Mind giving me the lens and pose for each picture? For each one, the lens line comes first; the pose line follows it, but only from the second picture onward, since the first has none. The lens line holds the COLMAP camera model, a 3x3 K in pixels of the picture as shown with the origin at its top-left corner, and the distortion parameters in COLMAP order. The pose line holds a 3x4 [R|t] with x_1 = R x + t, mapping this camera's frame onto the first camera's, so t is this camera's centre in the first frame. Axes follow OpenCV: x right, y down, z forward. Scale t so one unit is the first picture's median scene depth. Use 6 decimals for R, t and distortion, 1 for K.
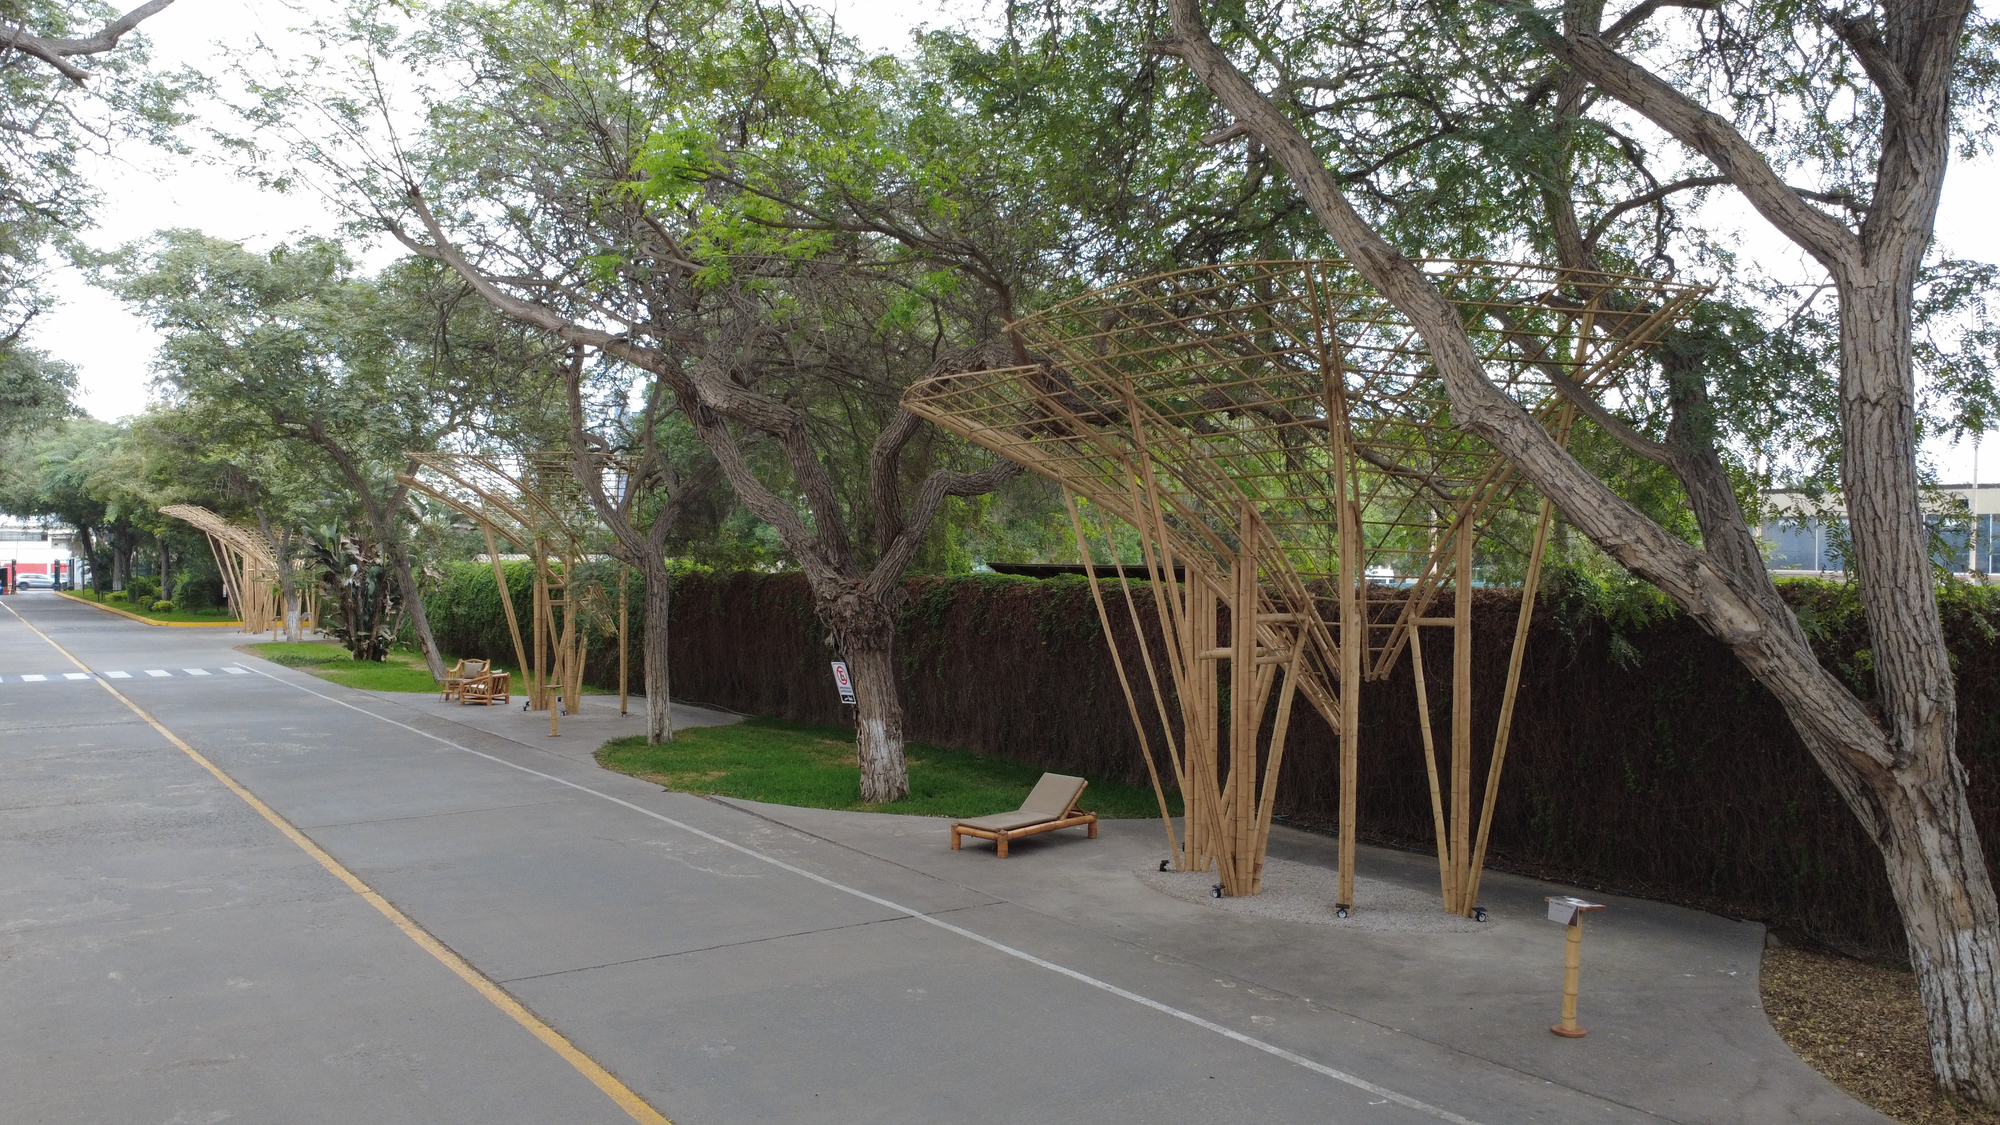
lens RADIAL K [[1483.8, 0, 1000.0], [0, 1483.8, 562.5], [0, 0, 1]] dist [0.004819, -0.006349]
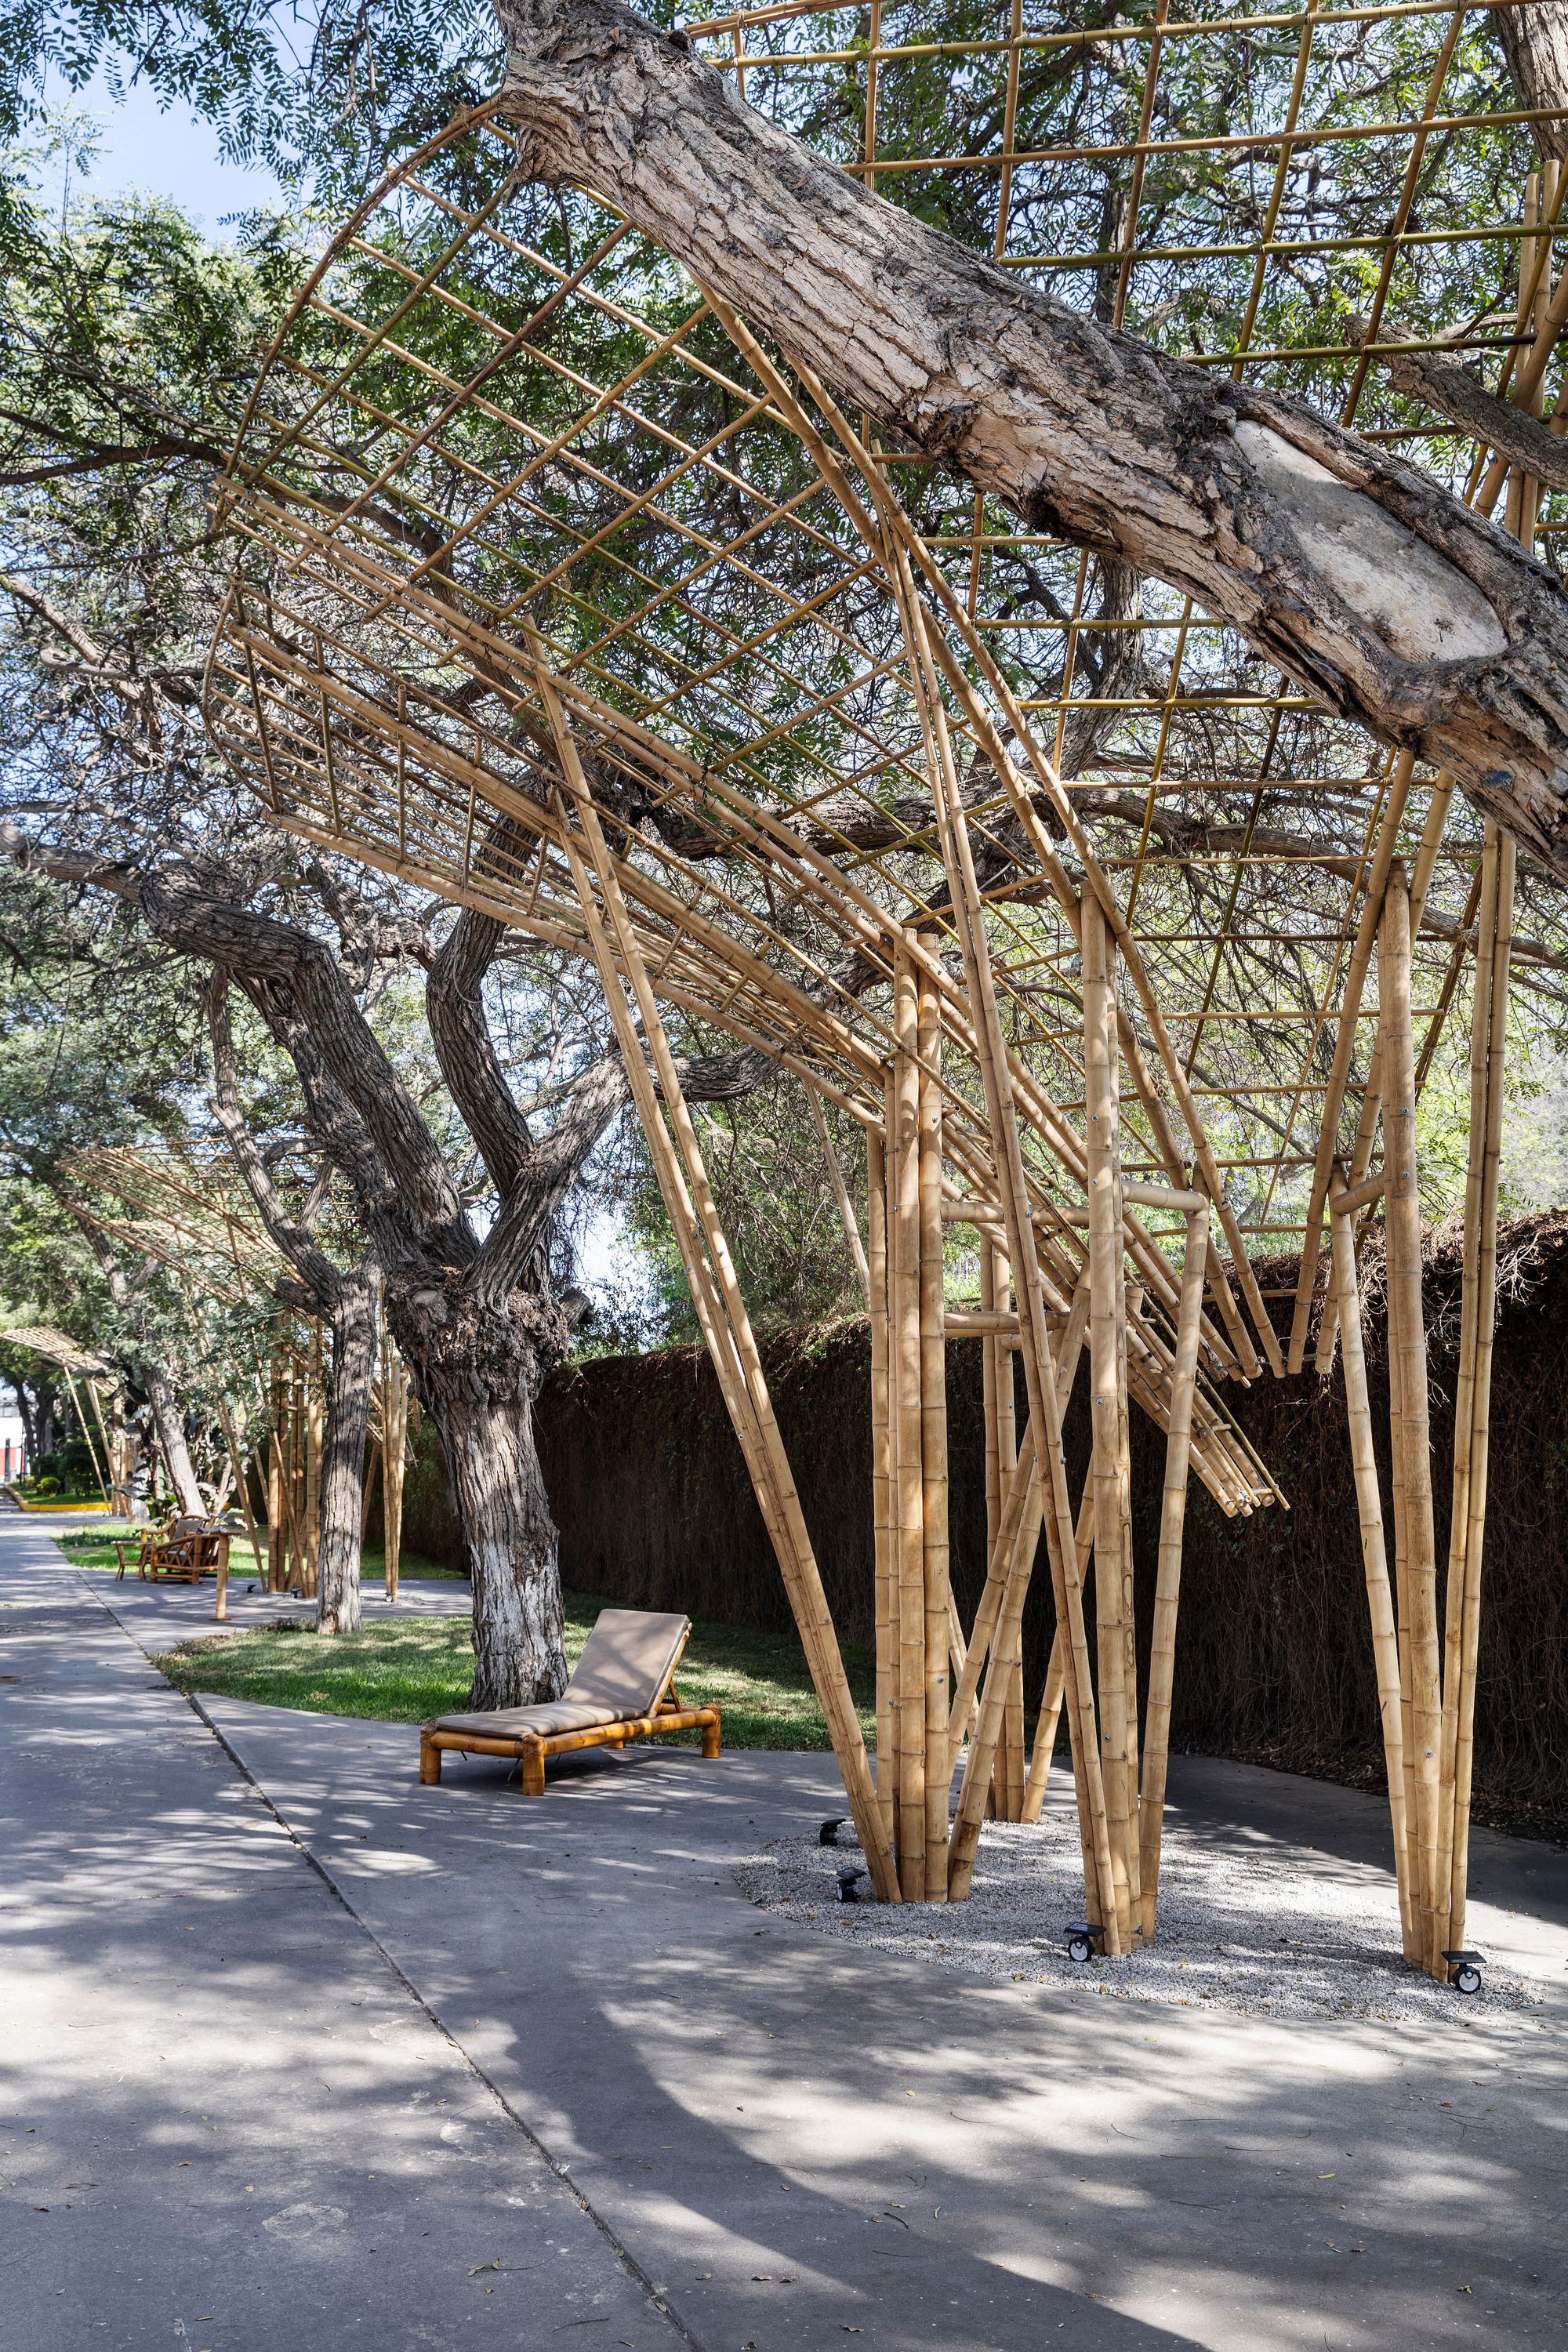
lens RADIAL K [[2253.4, 0, 784.0], [0, 2253.4, 1176.0], [0, 0, 1]] dist [0.024579, 0.007501]
pose [[0.961165, -0.045749, -0.272155, 0.316932], [0.011964, 0.992144, -0.124526, 0.110946], [0.275714, 0.116434, 0.954162, 0.403770]]
